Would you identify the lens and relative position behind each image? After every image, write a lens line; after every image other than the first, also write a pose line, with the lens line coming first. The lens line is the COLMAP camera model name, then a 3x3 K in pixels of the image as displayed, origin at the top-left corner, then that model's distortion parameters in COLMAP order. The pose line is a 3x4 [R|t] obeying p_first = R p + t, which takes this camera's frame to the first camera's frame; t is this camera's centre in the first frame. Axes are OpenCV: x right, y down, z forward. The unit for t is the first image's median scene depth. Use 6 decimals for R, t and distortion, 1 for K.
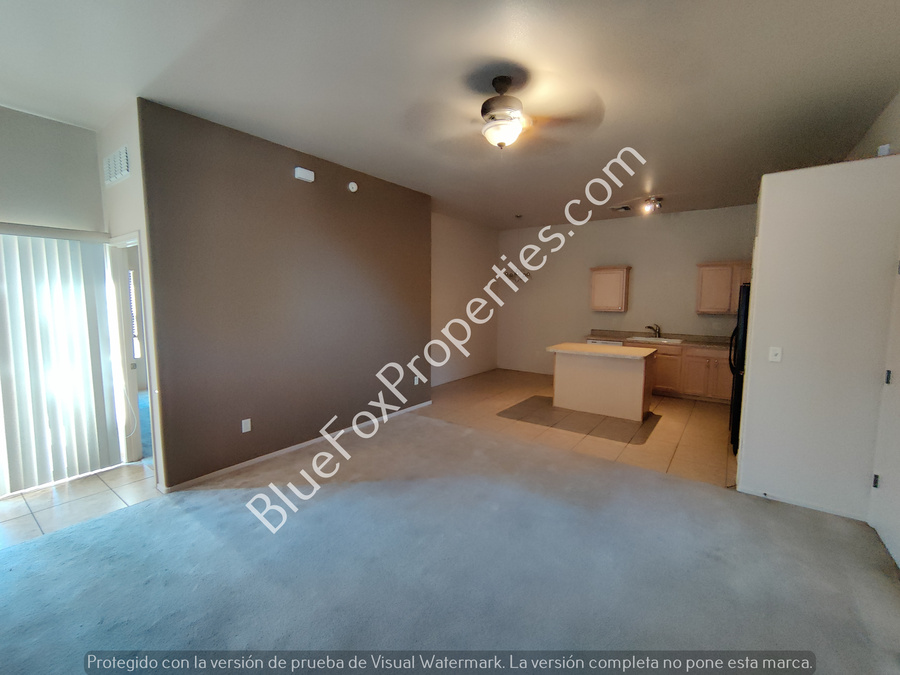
lens RADIAL K [[385.4, 0, 454.5], [0, 385.4, 337.2], [0, 0, 1]] dist [-0.000001, -0.001134]
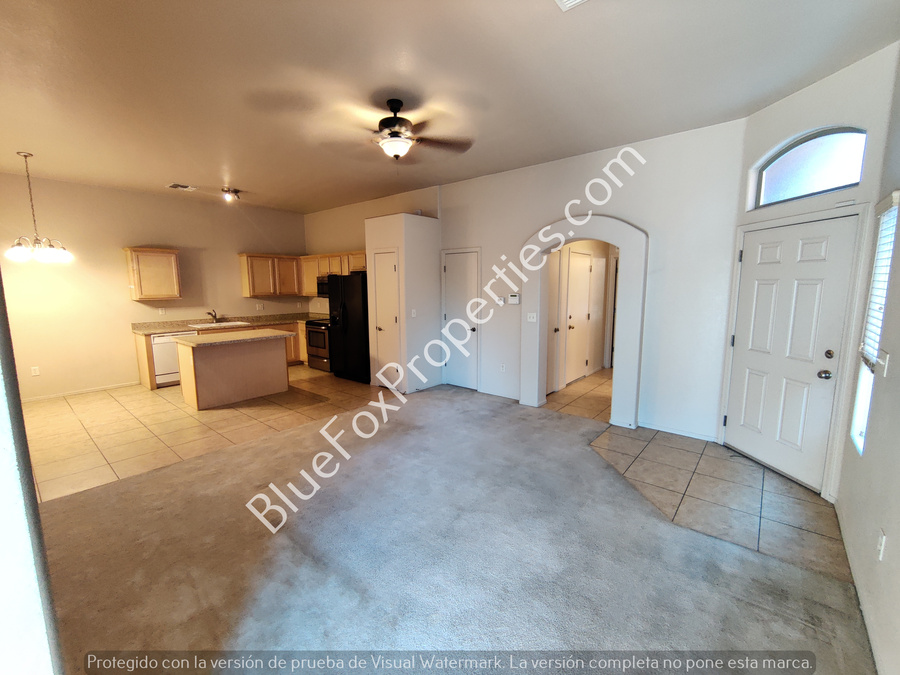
lens RADIAL K [[385.4, 0, 449.9], [0, 385.4, 336.2], [0, 0, 1]] dist [-0.000001, -0.001134]
pose [[0.073049, -0.139451, 0.987531, -0.882675], [0.106498, 0.985605, 0.131301, -0.062594], [-0.991626, 0.095579, 0.086849, 0.600786]]
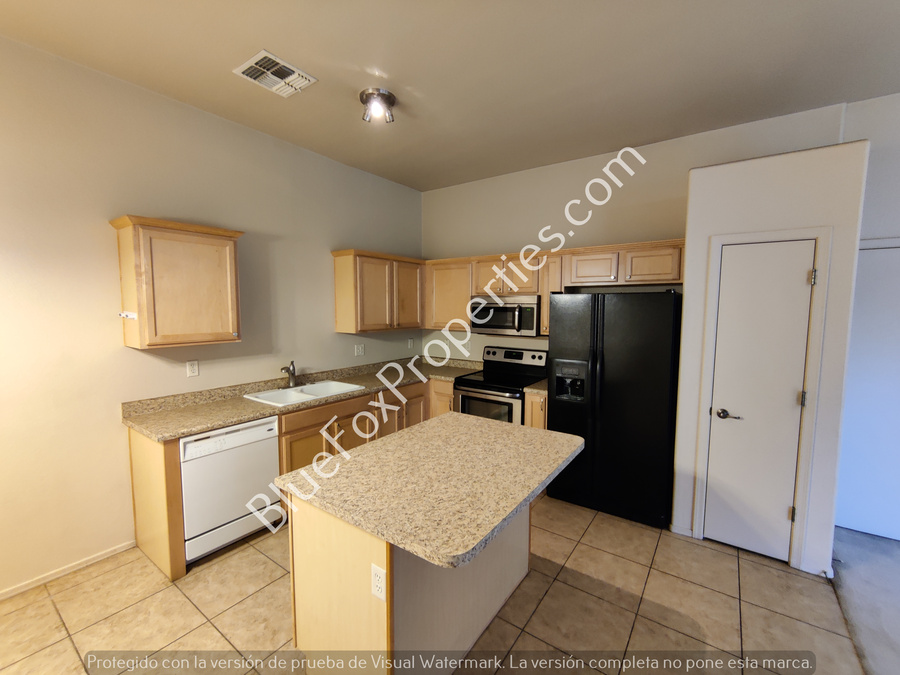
lens RADIAL K [[385.4, 0, 450.8], [0, 385.4, 336.8], [0, 0, 1]] dist [-0.000001, -0.001134]
pose [[-0.005338, -0.086664, 0.996223, 0.056086], [0.095590, 0.991631, 0.086776, -0.173260], [-0.995406, 0.095693, 0.002991, 1.575885]]
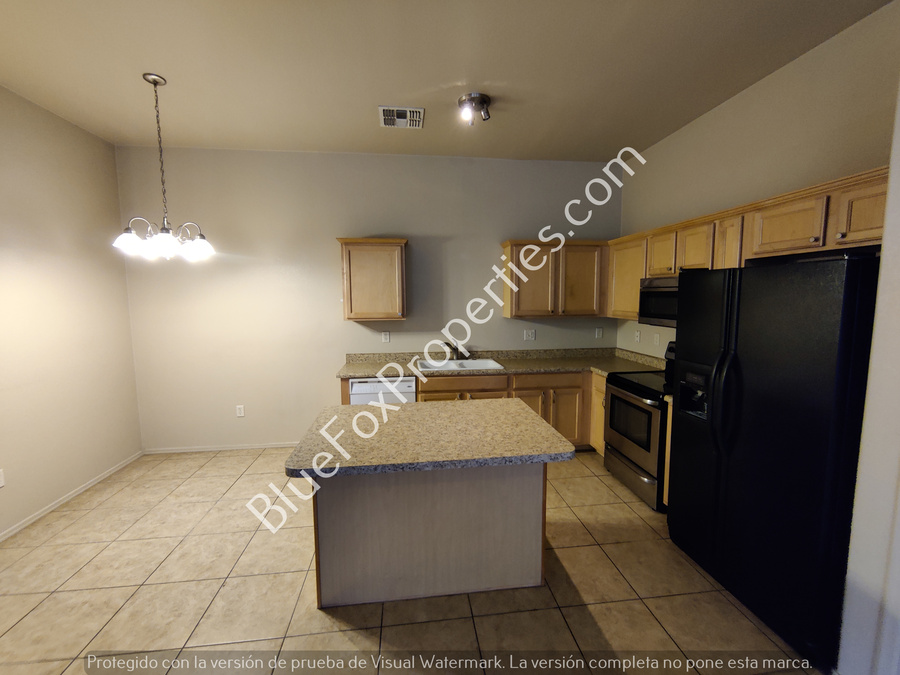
lens RADIAL K [[385.4, 0, 451.1], [0, 385.4, 336.5], [0, 0, 1]] dist [-0.000001, -0.001134]
pose [[0.733997, -0.083509, 0.673999, 0.216888], [0.079901, 0.996138, 0.036408, -0.115612], [-0.674436, 0.027130, 0.737835, 1.103763]]
